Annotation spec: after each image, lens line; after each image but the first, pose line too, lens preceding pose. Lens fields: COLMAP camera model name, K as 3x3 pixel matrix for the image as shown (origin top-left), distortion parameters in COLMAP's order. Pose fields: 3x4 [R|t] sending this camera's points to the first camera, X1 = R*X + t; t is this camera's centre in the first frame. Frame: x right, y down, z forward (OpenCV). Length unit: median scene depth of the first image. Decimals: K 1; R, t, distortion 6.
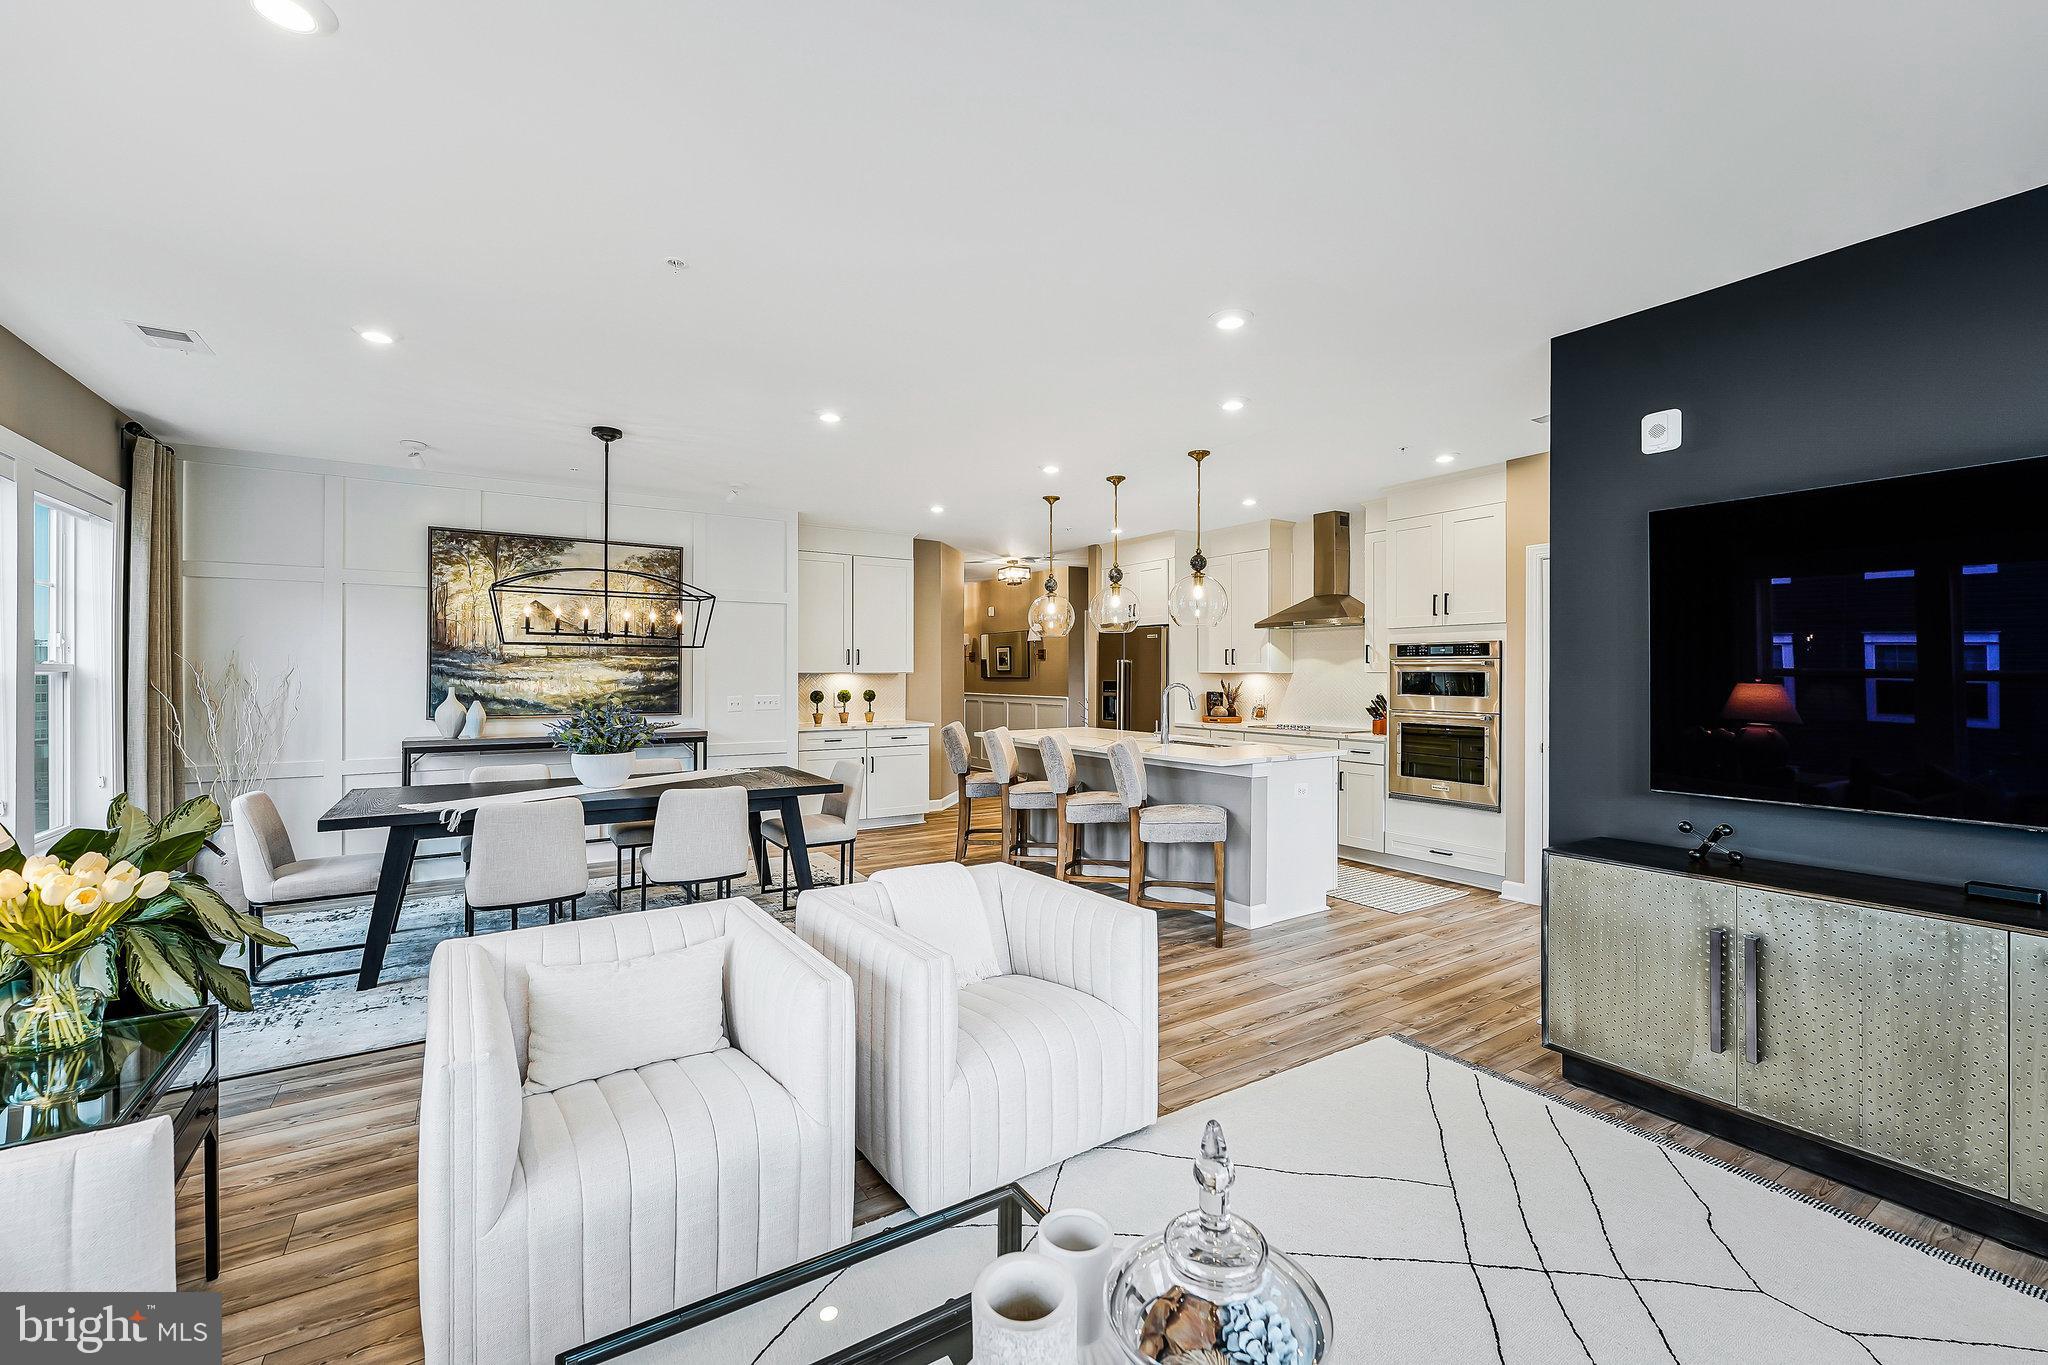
lens RADIAL K [[839.4, 0, 1027.2], [0, 839.4, 671.1], [0, 0, 1]] dist [-0.004656, -0.000304]
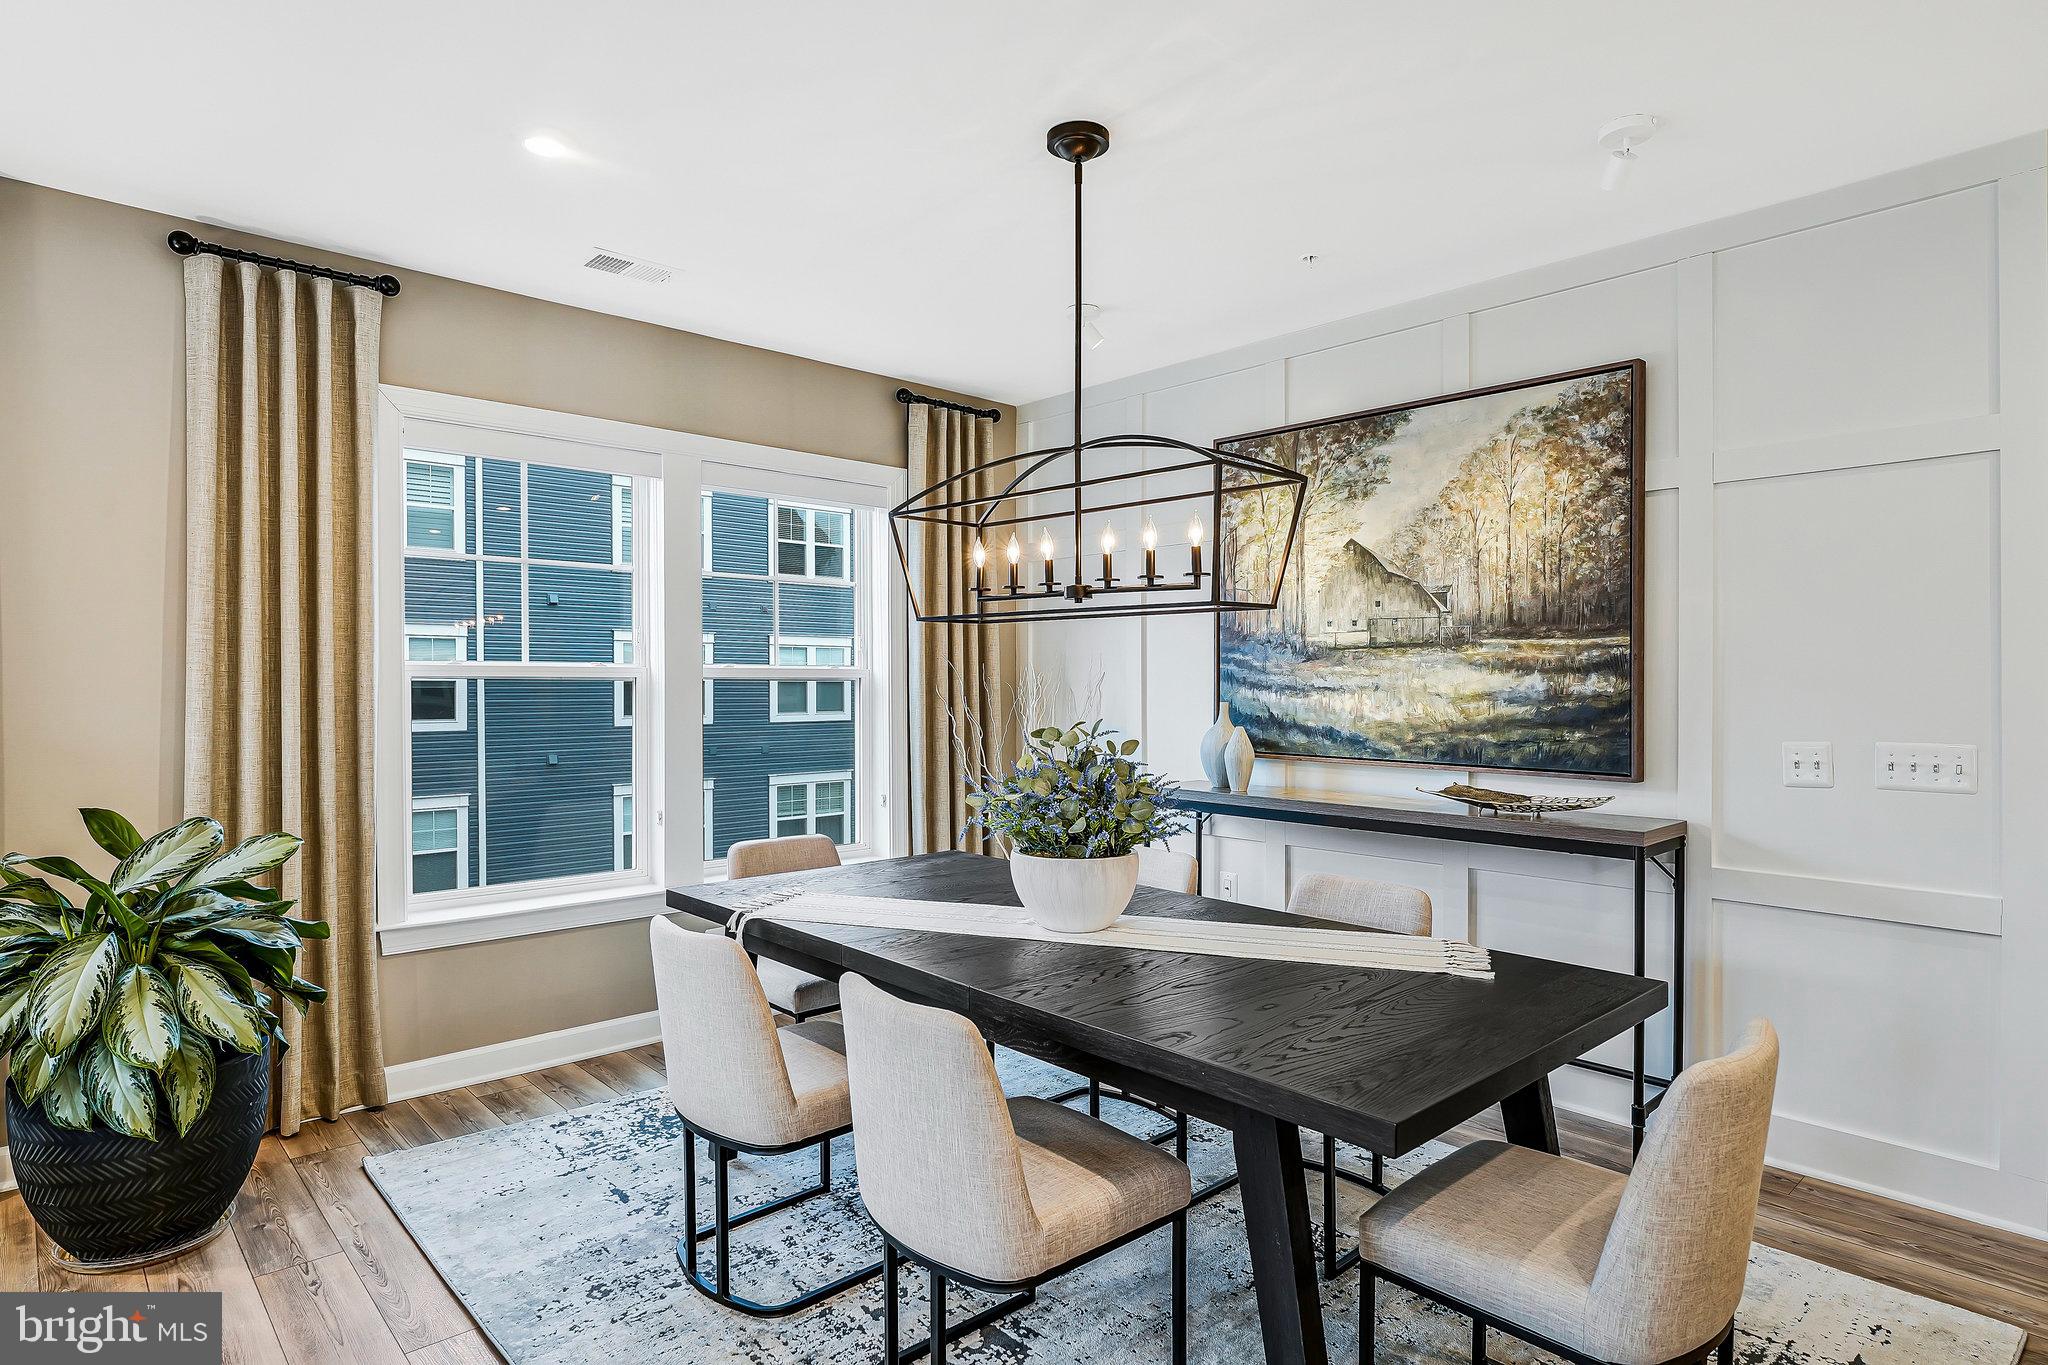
lens RADIAL K [[1107.4, 0, 1023.2], [0, 1107.4, 685.8], [0, 0, 1]] dist [-0.003654, -0.001272]
pose [[0.166798, 0.002151, -0.985989, 0.061082], [0.001253, 0.999996, 0.002394, 0.005242], [0.985990, -0.001634, 0.166794, 0.699081]]
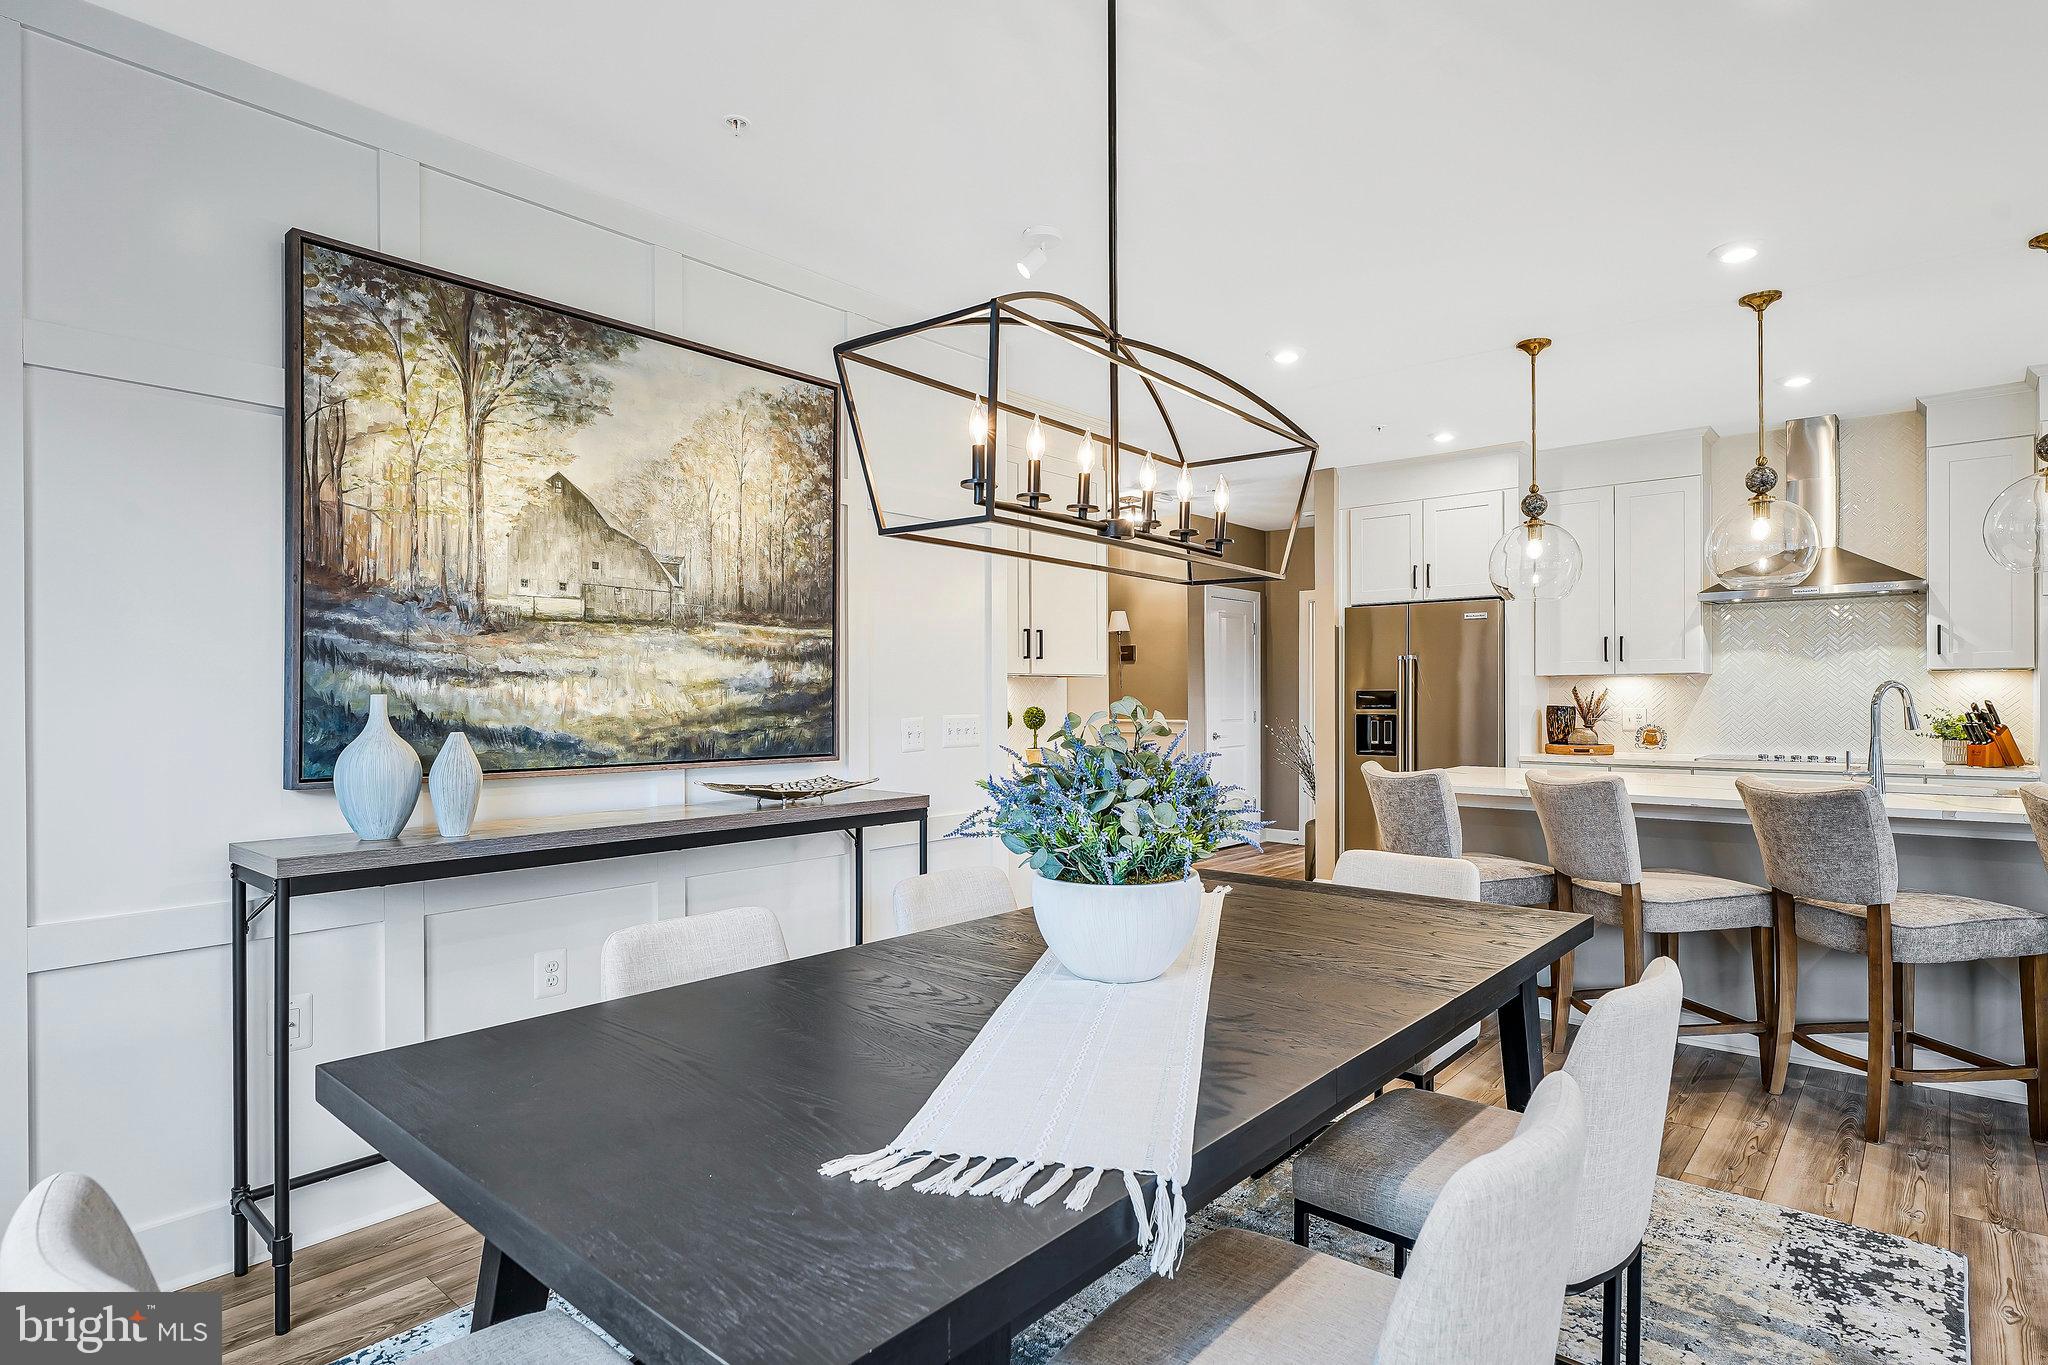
lens RADIAL K [[1064.9, 0, 1024.1], [0, 1064.9, 702.3], [0, 0, 1]] dist [-0.004260, -0.000244]
pose [[0.961082, -0.006728, 0.276182, -0.528174], [0.004833, 0.999960, 0.007539, 0.019549], [-0.276221, -0.005911, 0.961076, 0.477567]]
